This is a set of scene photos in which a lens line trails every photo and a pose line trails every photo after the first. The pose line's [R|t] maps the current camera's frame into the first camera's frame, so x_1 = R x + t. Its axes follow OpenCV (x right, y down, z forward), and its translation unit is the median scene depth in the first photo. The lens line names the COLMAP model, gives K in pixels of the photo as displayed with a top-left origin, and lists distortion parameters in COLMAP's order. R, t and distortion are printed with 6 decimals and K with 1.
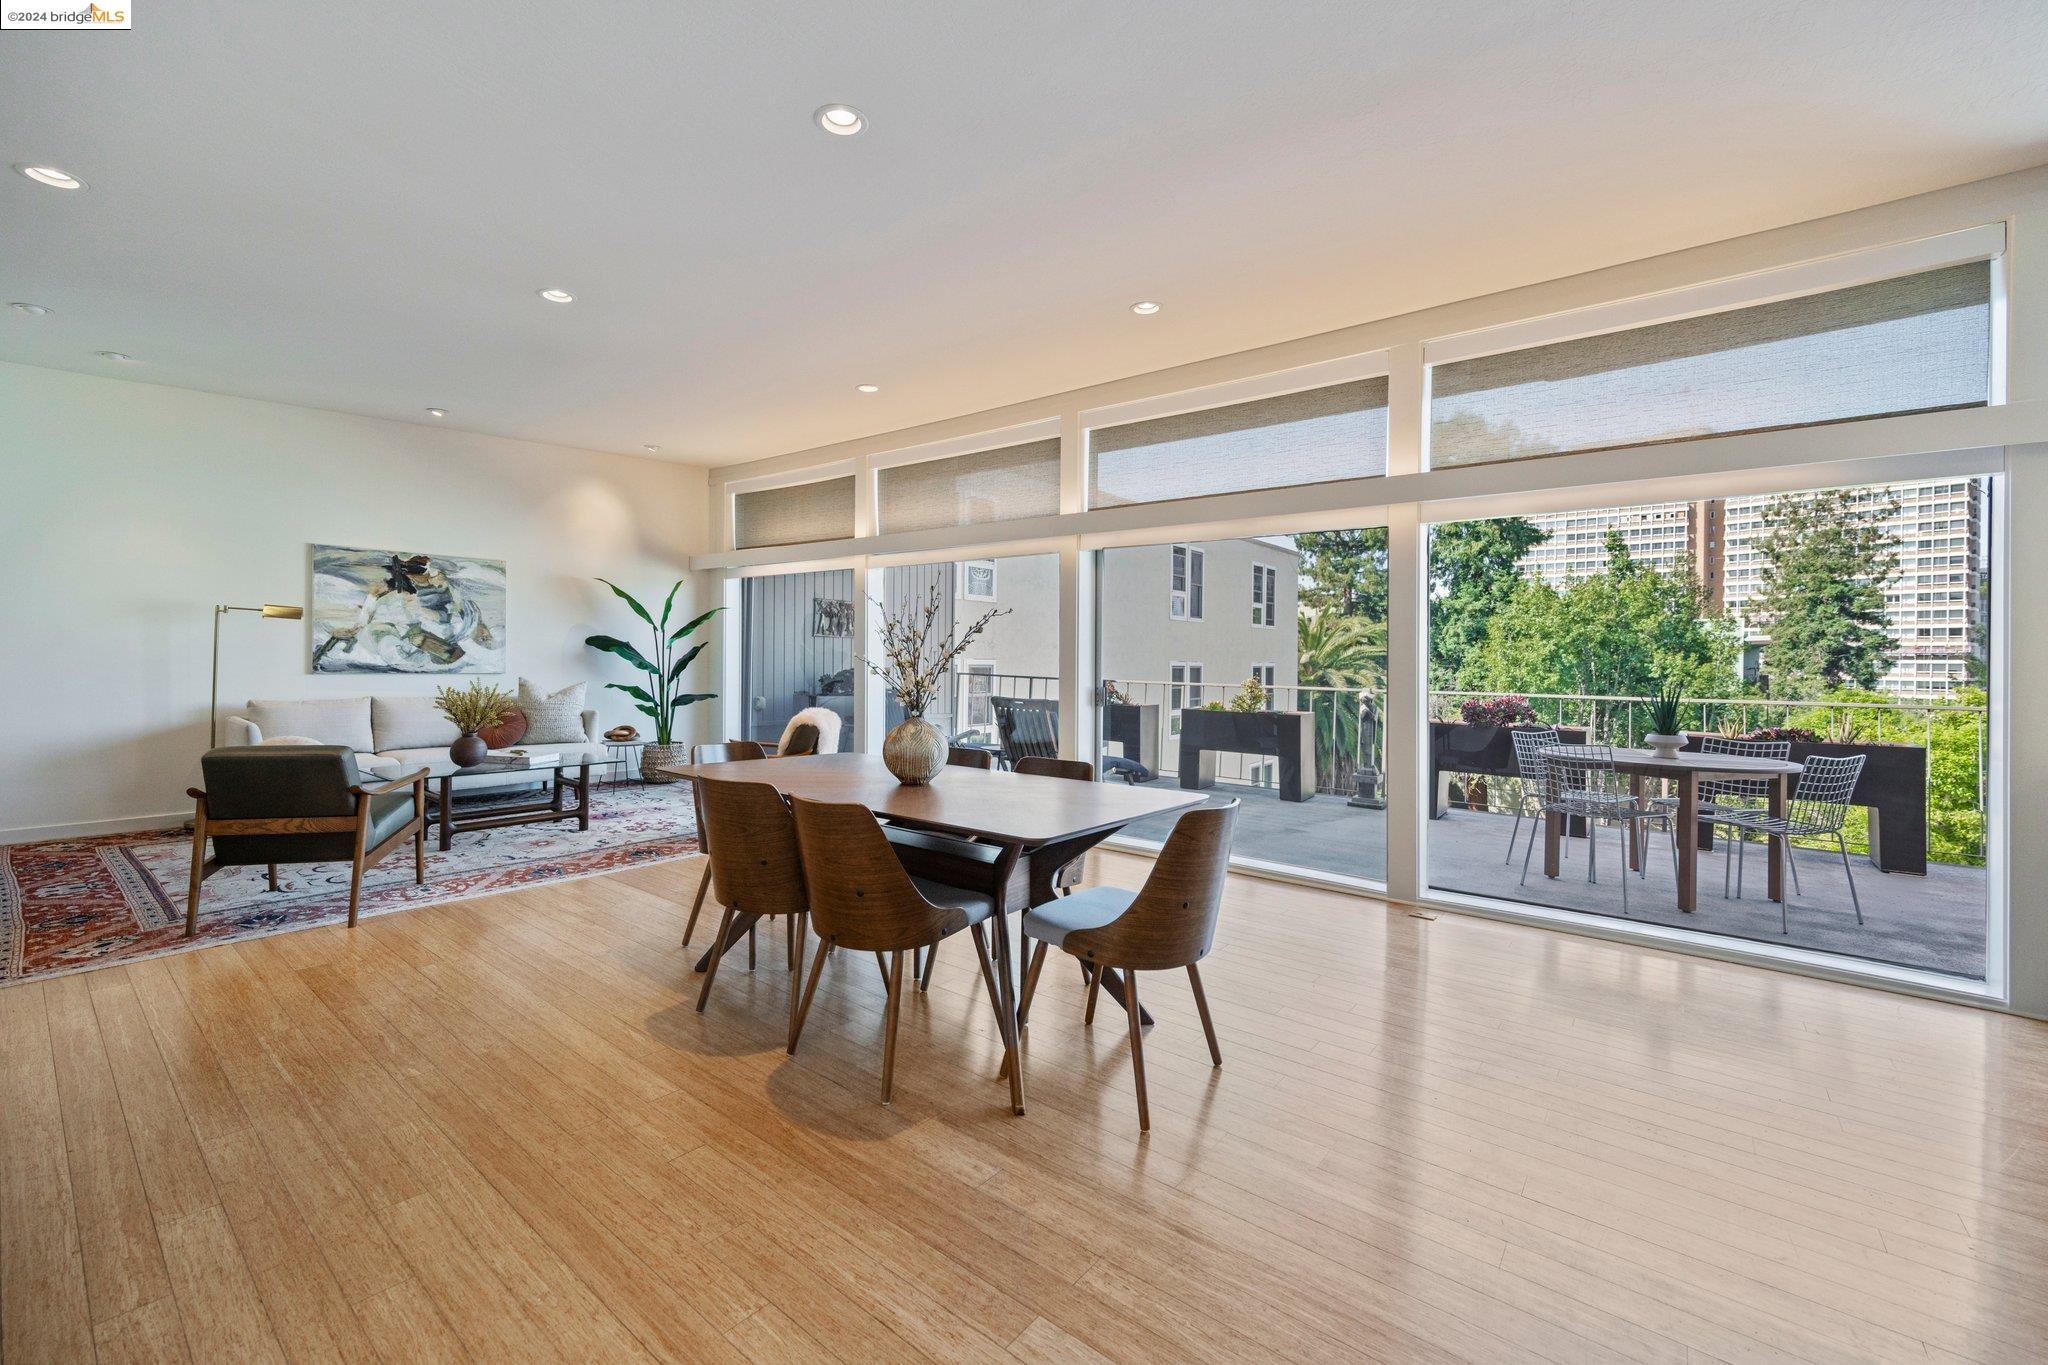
lens RADIAL K [[825.0, 0, 1011.2], [0, 825.0, 666.1], [0, 0, 1]] dist [0.001127, -0.000257]
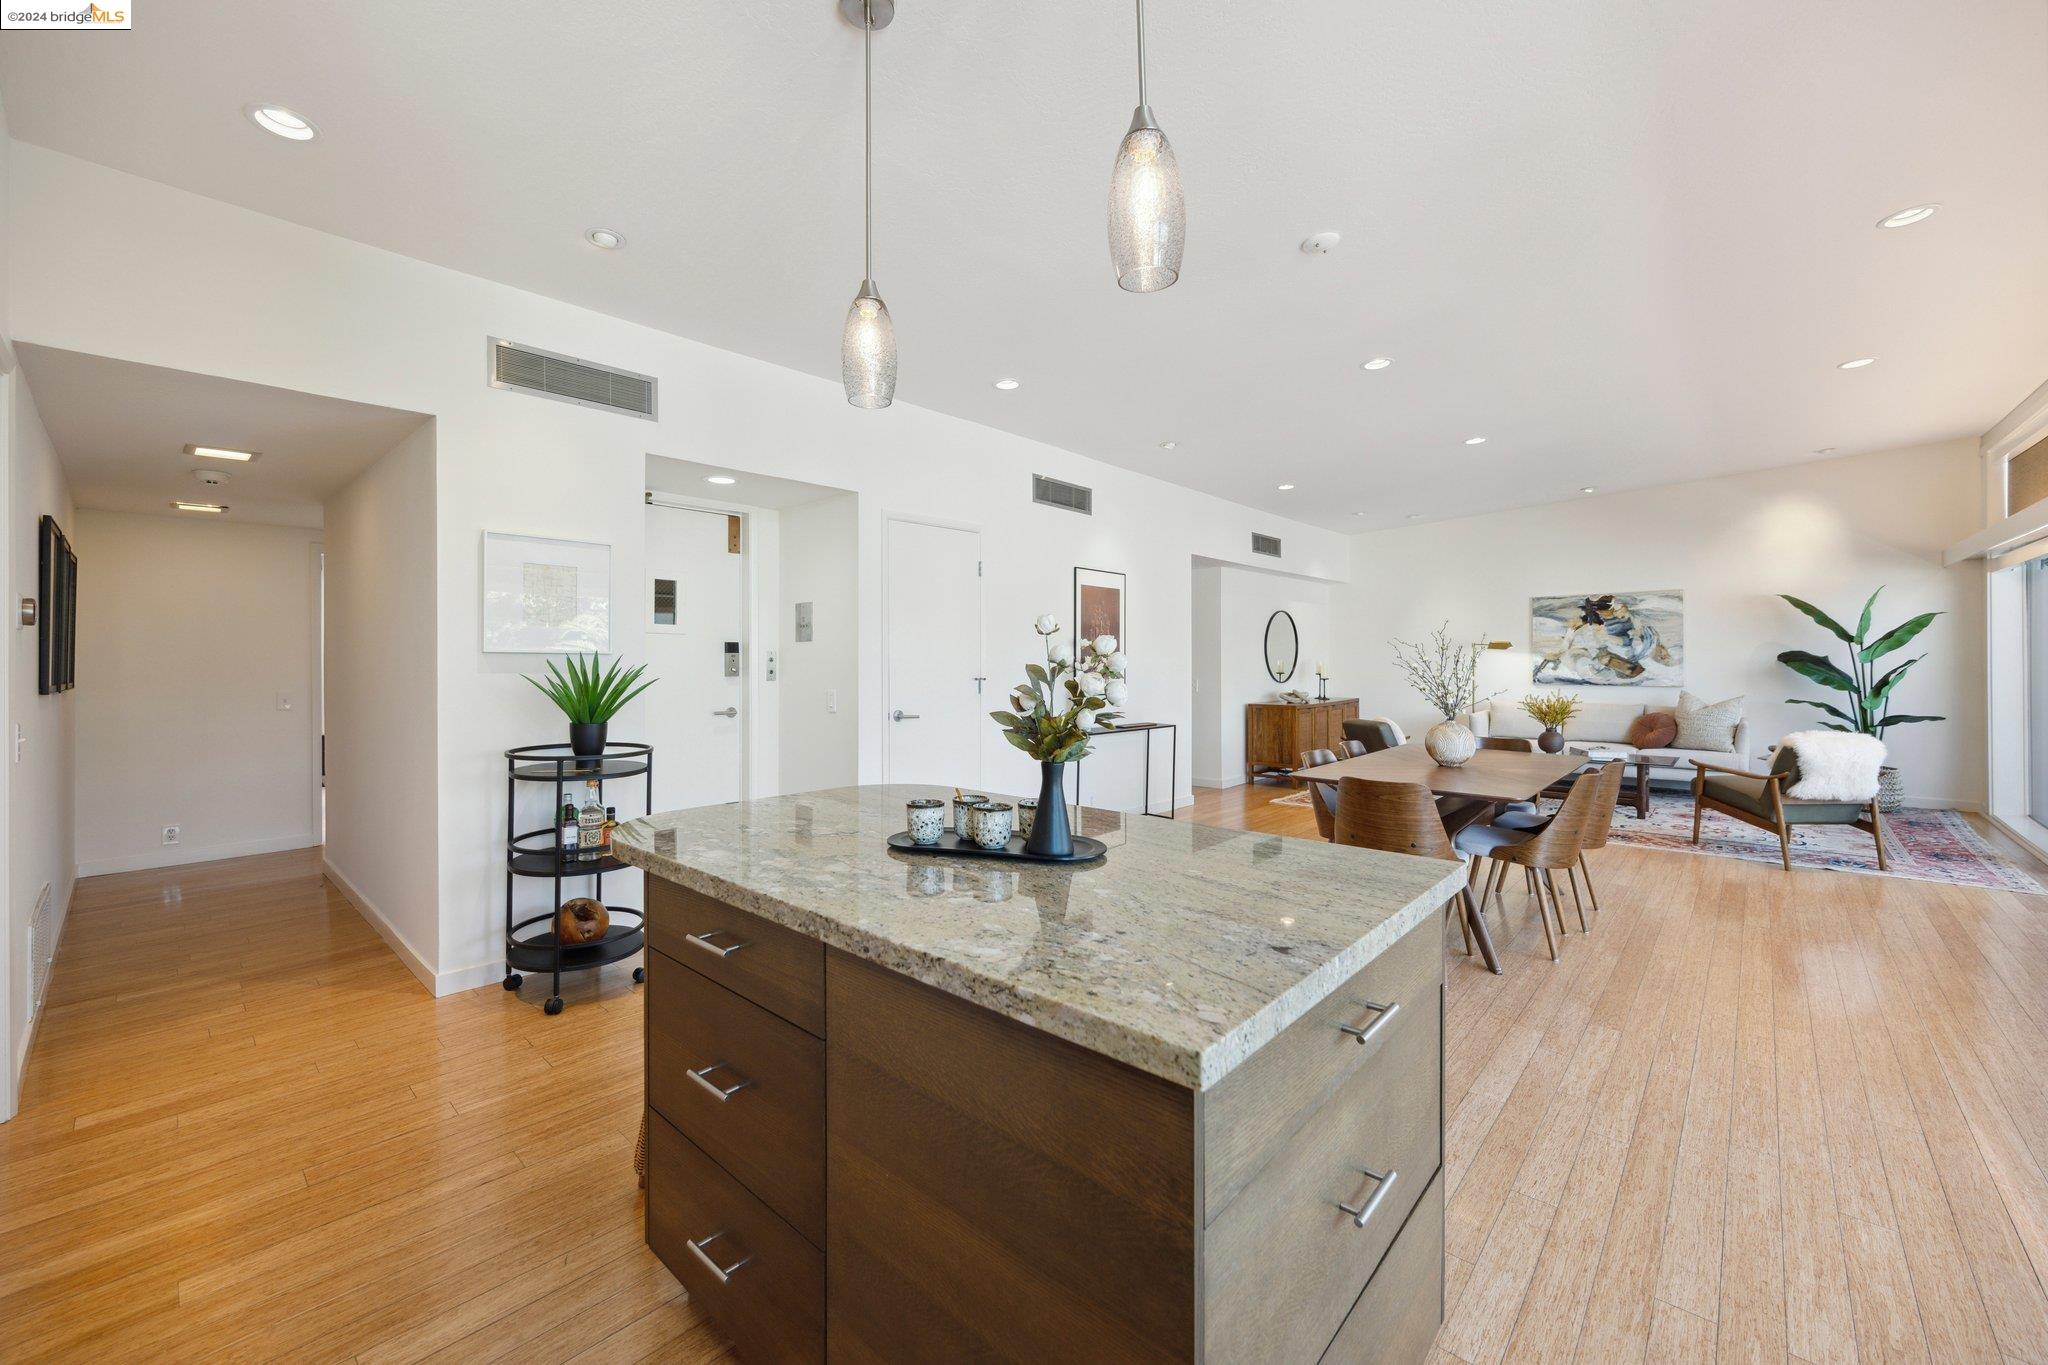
lens RADIAL K [[809.9, 0, 1019.7], [0, 809.9, 664.1], [0, 0, 1]] dist [-0.001043, -0.000144]
pose [[-0.060212, -0.010855, -0.998127, 0.526746], [-0.002735, 0.999939, -0.010709, -0.007454], [0.998182, 0.002085, -0.060238, 0.128785]]
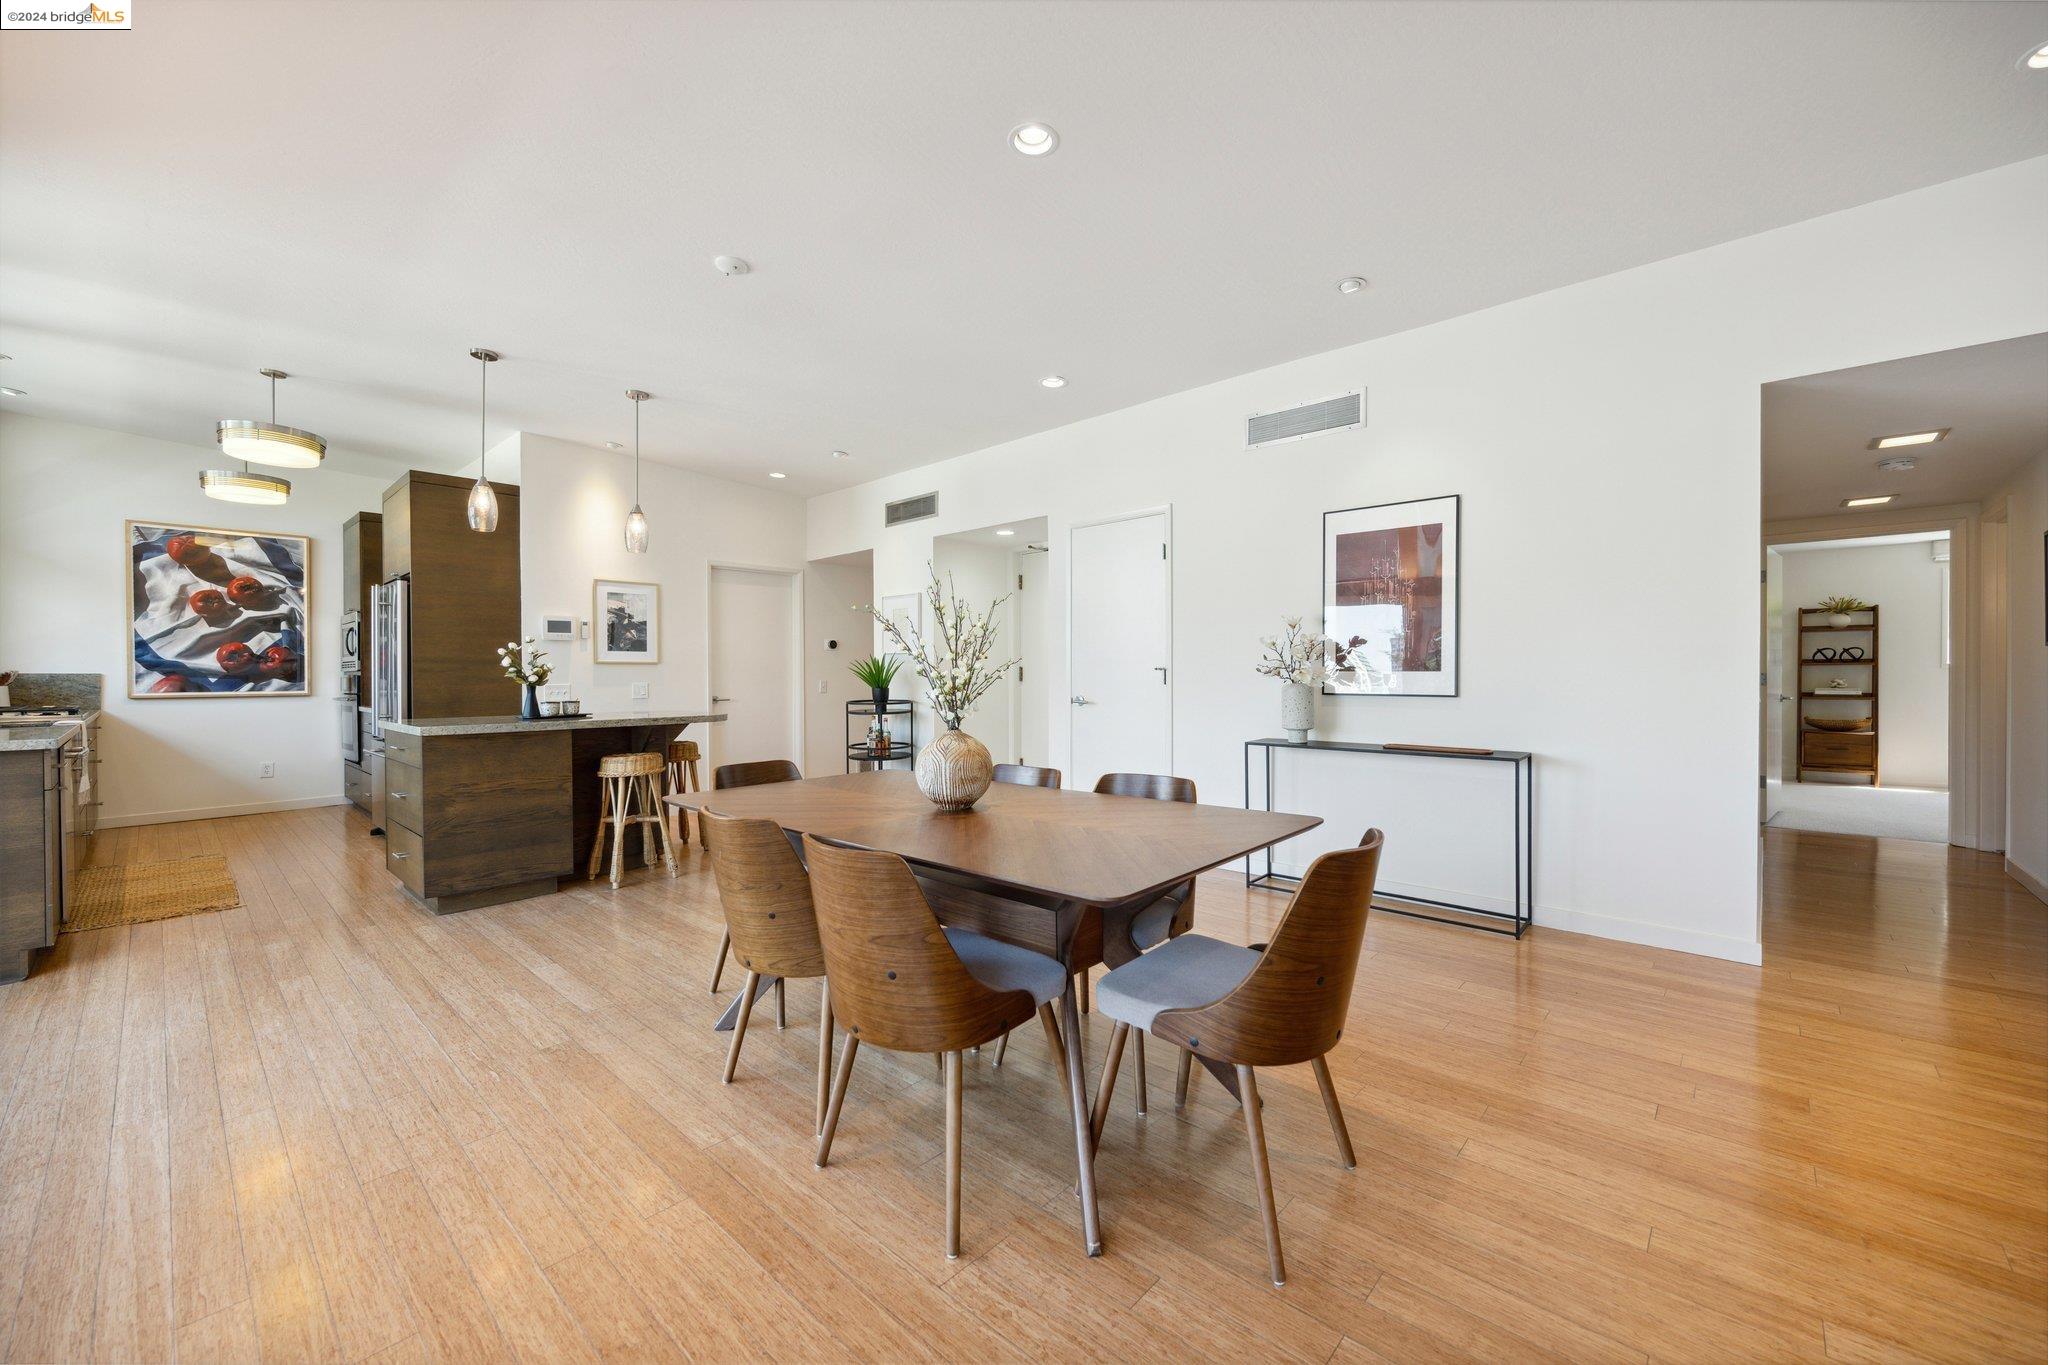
lens RADIAL K [[798.8, 0, 1020.4], [0, 798.8, 681.5], [0, 0, 1]] dist [-0.001441, -0.000149]
pose [[-0.997971, -0.008690, 0.063066, -0.088559], [-0.007938, 0.999895, 0.012157, 0.000945], [-0.063165, 0.011631, -0.997935, 0.703653]]
